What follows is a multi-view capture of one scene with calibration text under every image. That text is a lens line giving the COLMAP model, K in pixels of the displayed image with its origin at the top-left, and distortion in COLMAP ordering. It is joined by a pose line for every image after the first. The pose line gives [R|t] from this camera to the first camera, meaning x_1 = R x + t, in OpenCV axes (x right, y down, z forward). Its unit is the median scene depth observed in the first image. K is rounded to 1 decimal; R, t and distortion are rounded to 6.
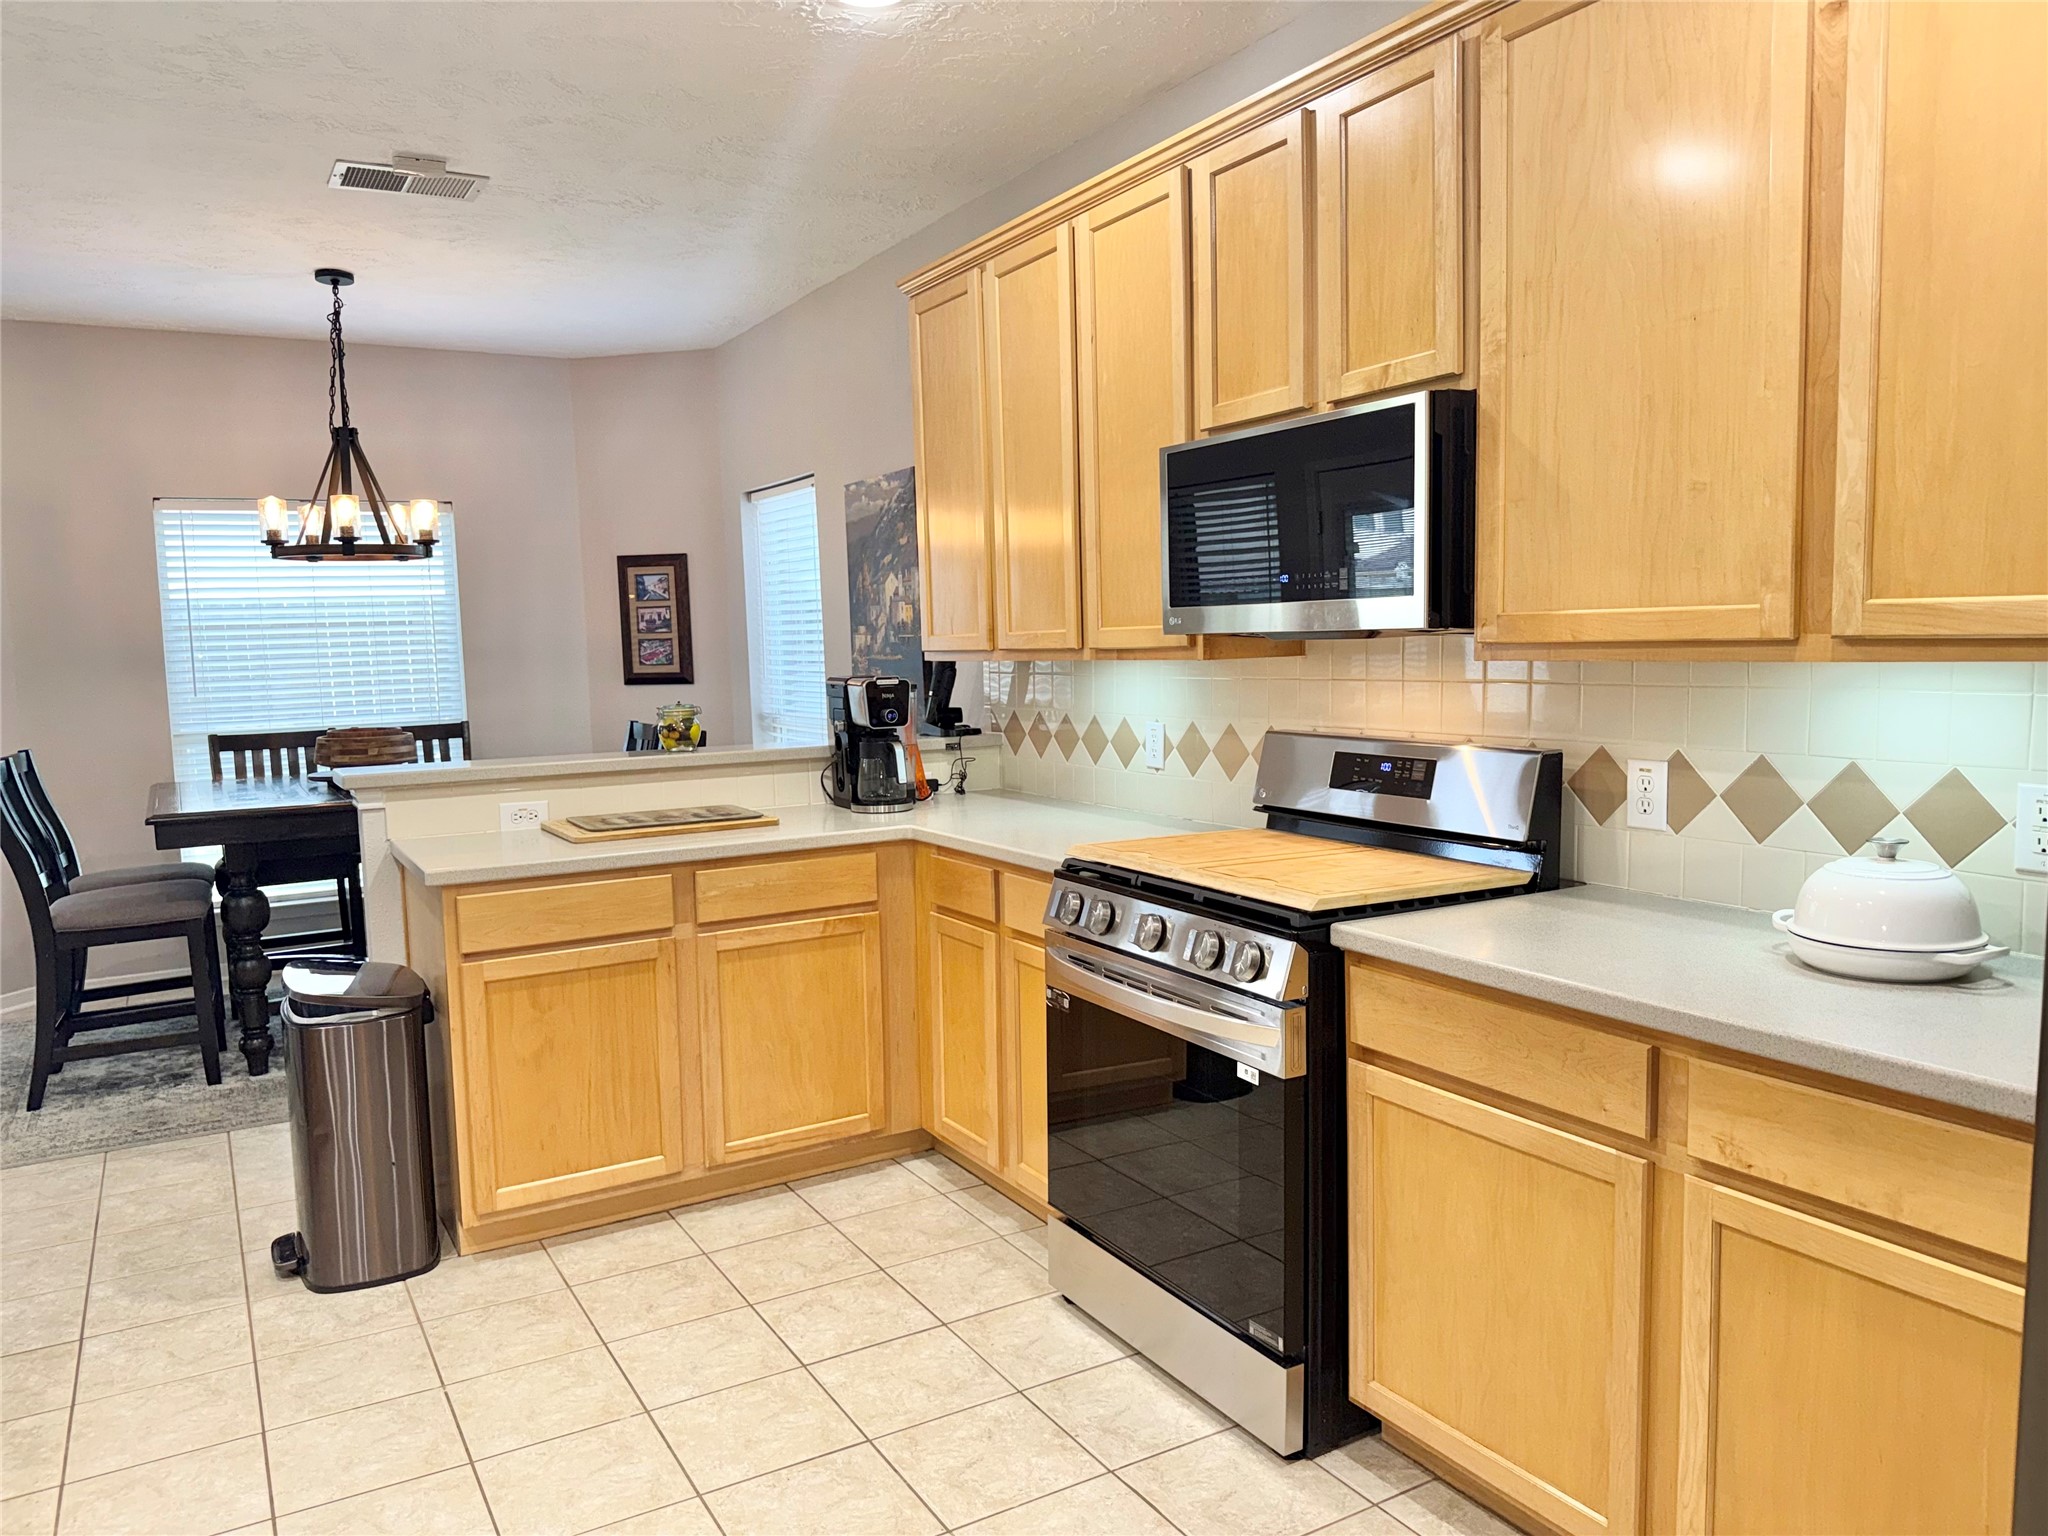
lens RADIAL K [[1482.4, 0, 1024.0], [0, 1482.4, 768.0], [0, 0, 1]] dist [0.052082, -0.000334]
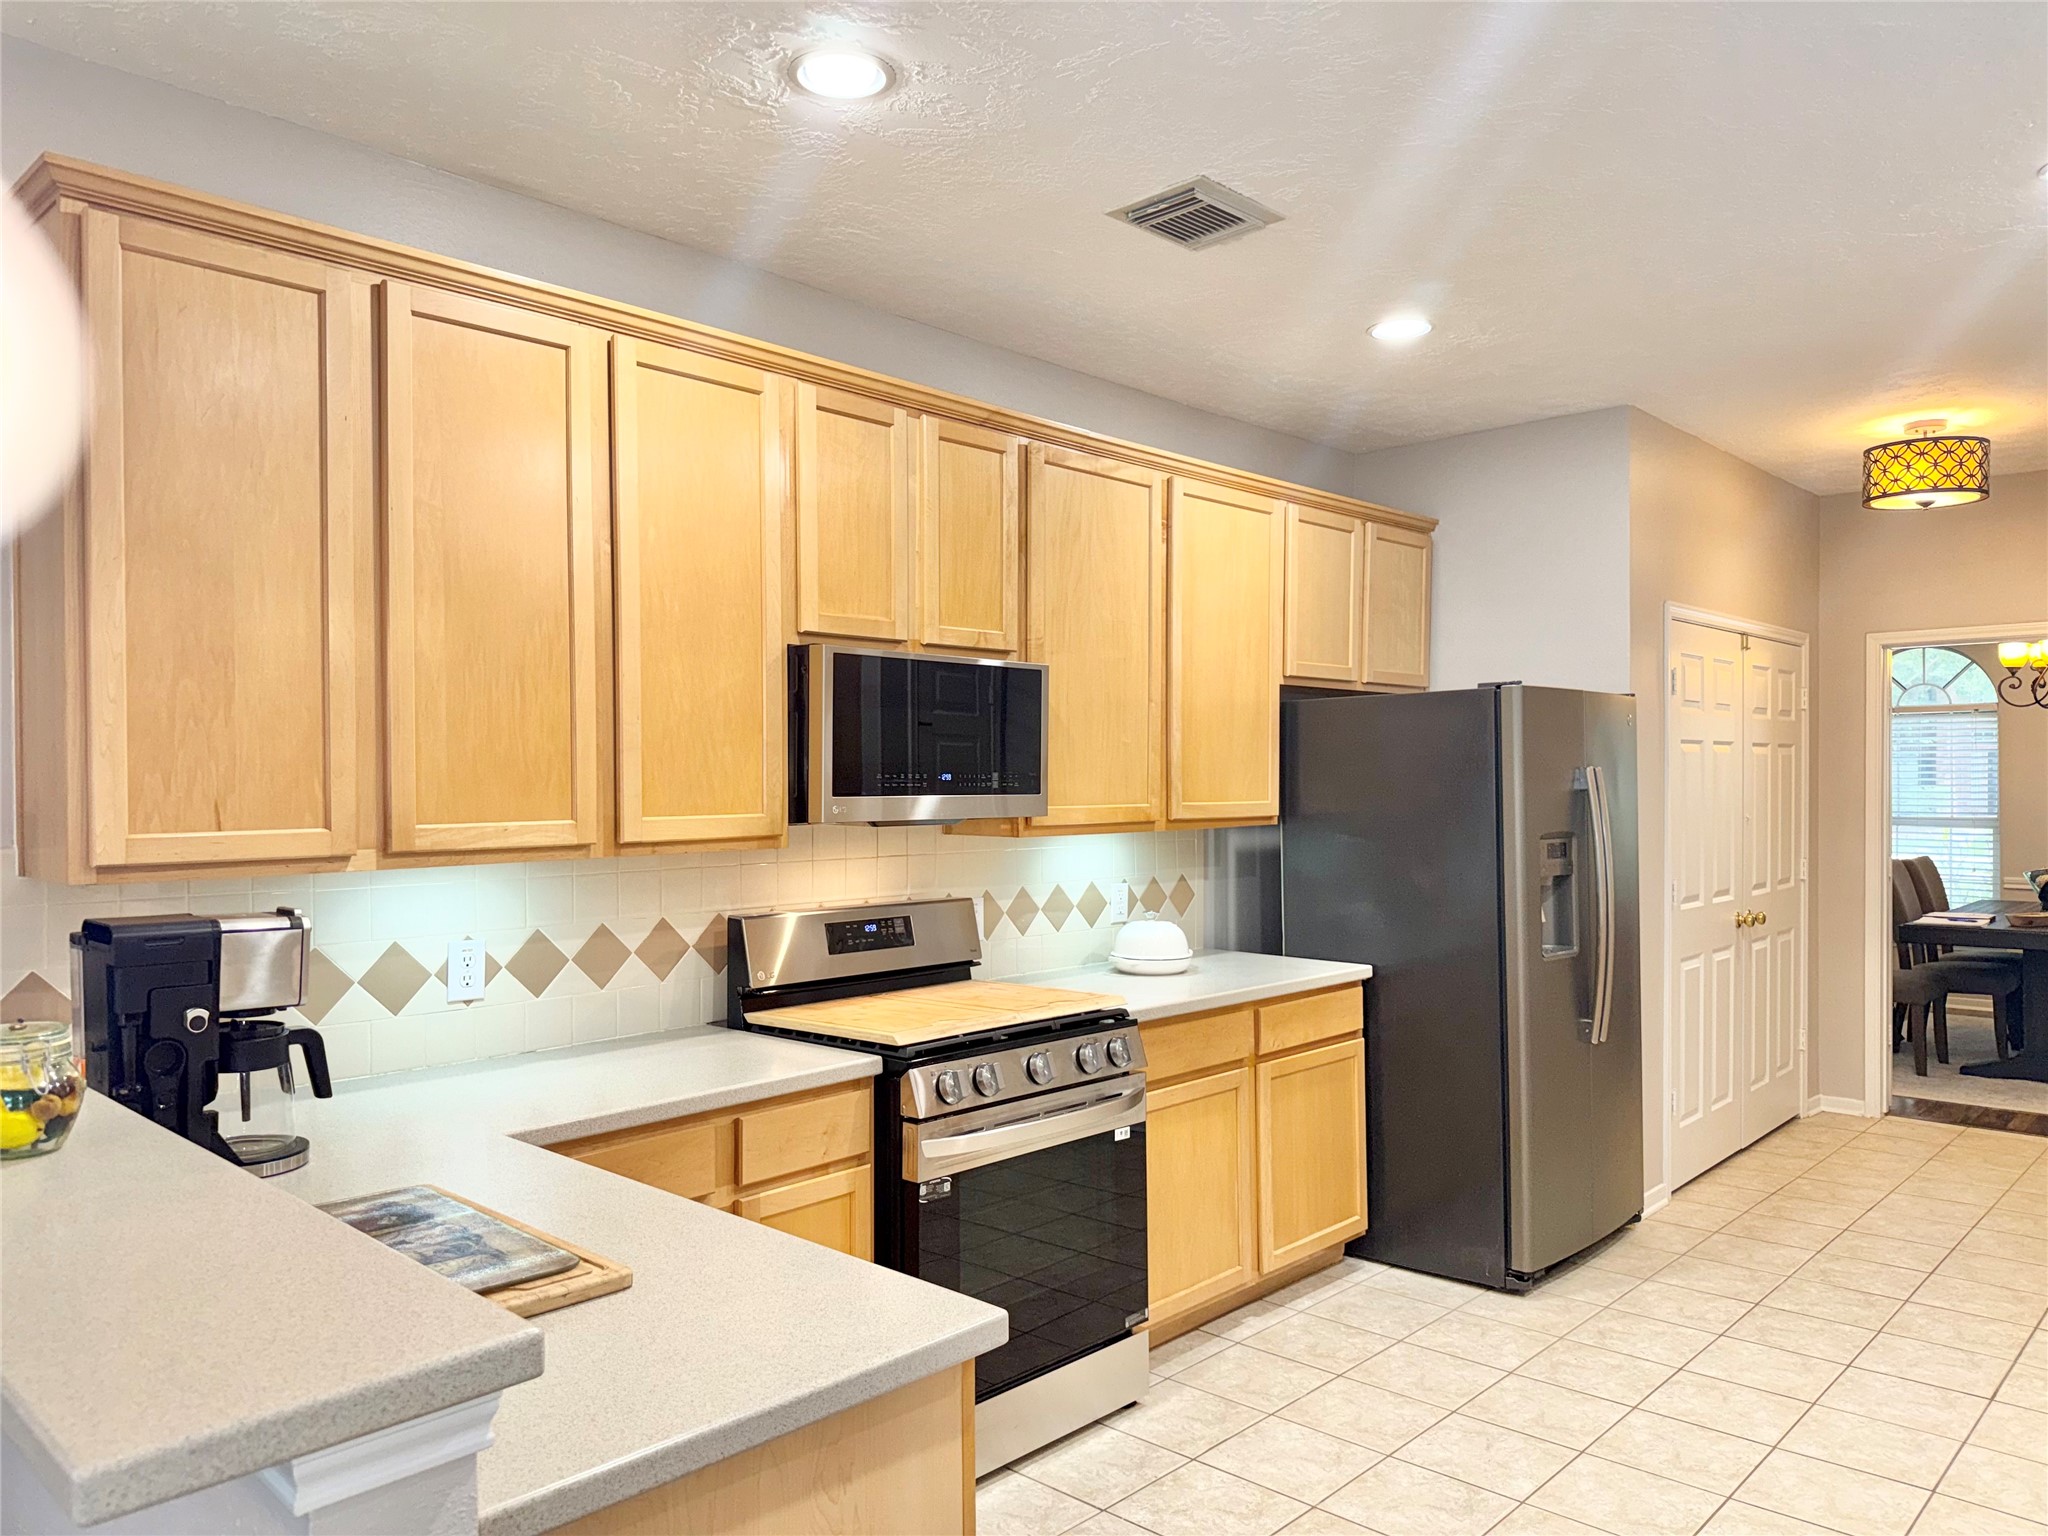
lens RADIAL K [[1482.4, 0, 1024.0], [0, 1482.4, 768.0], [0, 0, 1]] dist [0.052082, -0.000334]
pose [[-0.297476, 0.031445, 0.954211, -0.569764], [0.097292, 0.995253, -0.002467, -0.068908], [-0.949759, 0.092103, -0.299123, 0.723447]]
